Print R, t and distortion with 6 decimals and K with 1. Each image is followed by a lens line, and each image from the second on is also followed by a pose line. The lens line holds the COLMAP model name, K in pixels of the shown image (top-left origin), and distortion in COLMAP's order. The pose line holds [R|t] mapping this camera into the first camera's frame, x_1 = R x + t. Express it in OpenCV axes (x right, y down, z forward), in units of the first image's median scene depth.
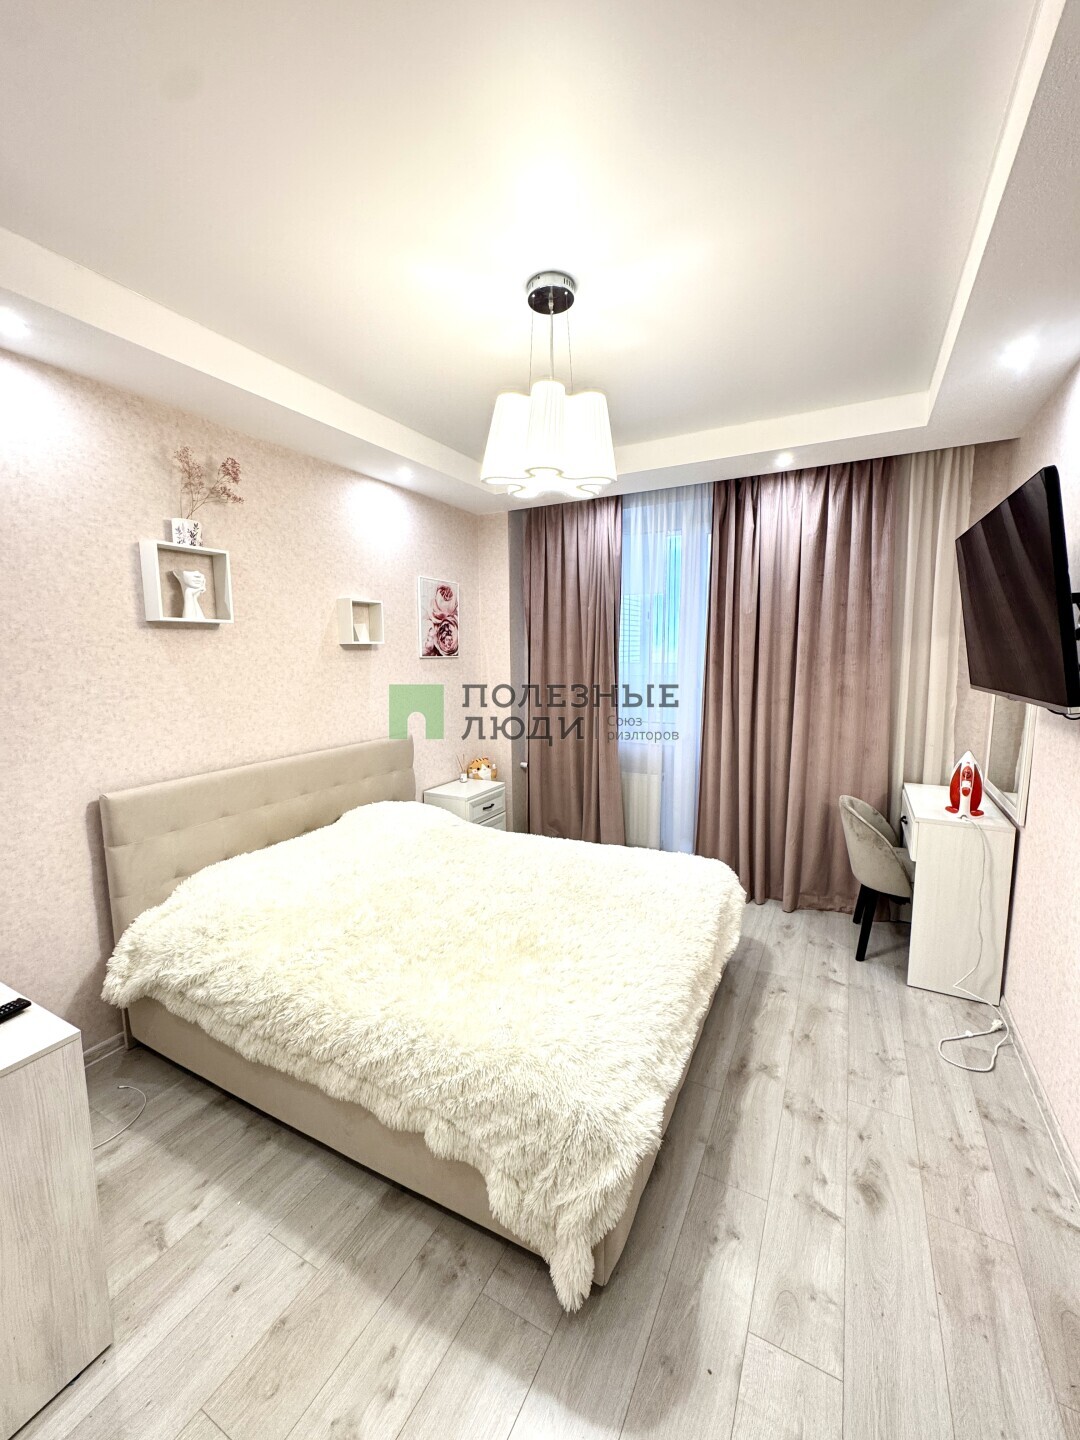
lens RADIAL K [[575.5, 0, 540.7], [0, 575.5, 718.1], [0, 0, 1]] dist [-0.003150, 0.000768]
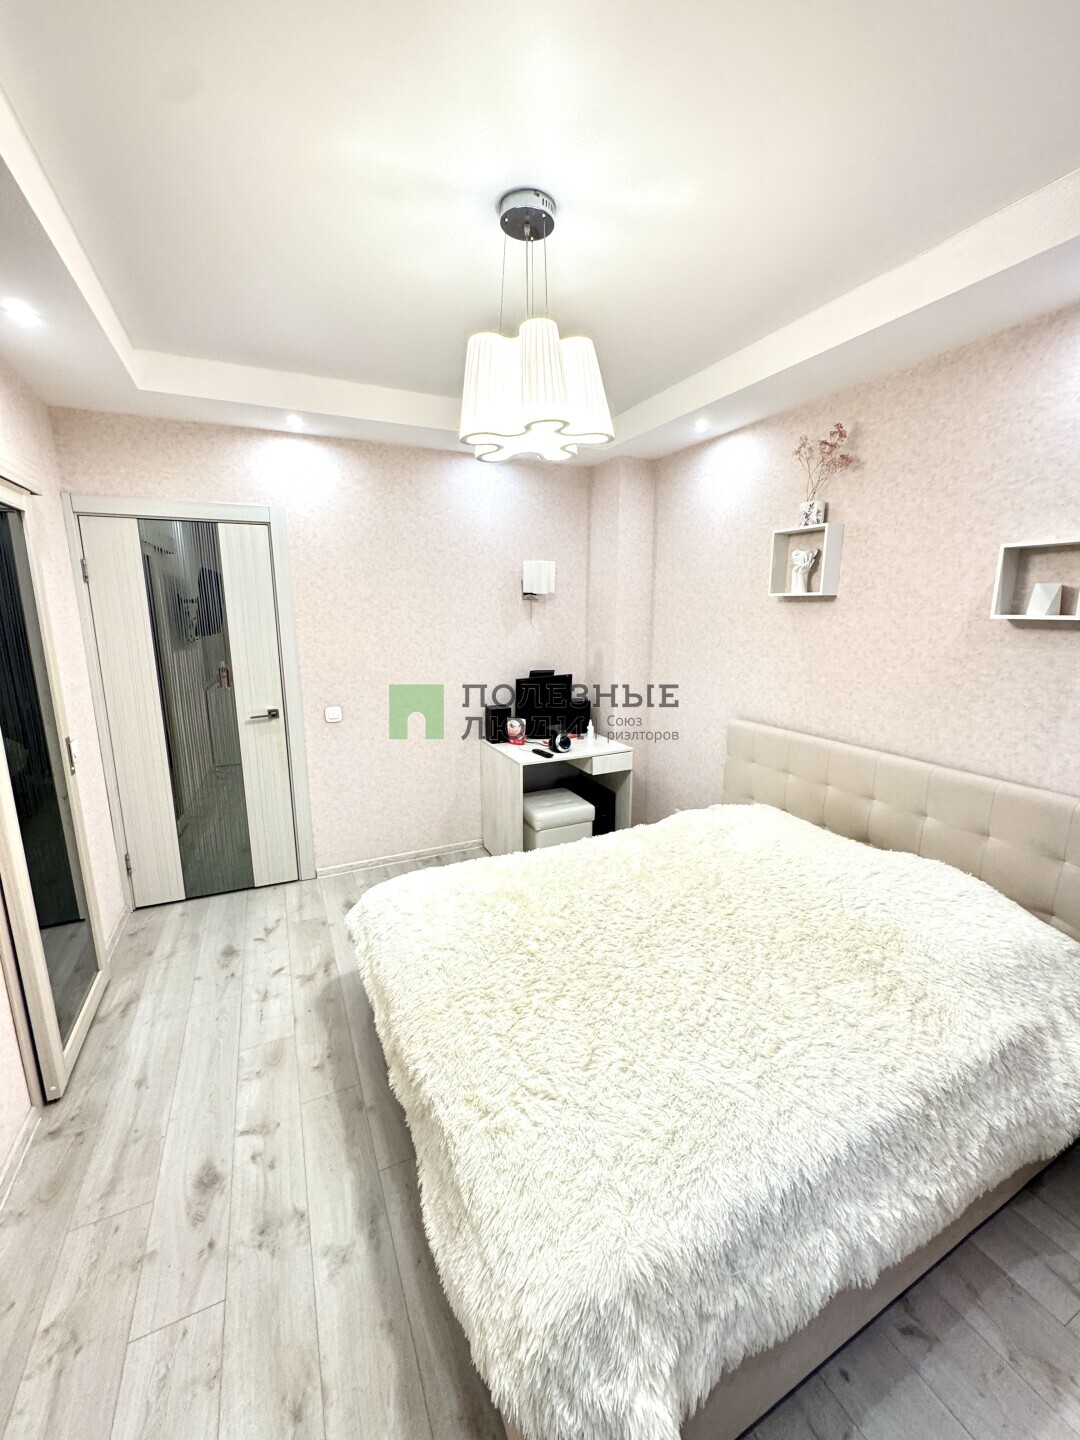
lens RADIAL K [[575.5, 0, 542.0], [0, 575.5, 718.8], [0, 0, 1]] dist [-0.003150, 0.000768]
pose [[-0.590620, 0.164226, -0.790062, 0.624194], [-0.091543, 0.959116, 0.267801, -0.193875], [0.801740, 0.230493, -0.551439, 1.288378]]
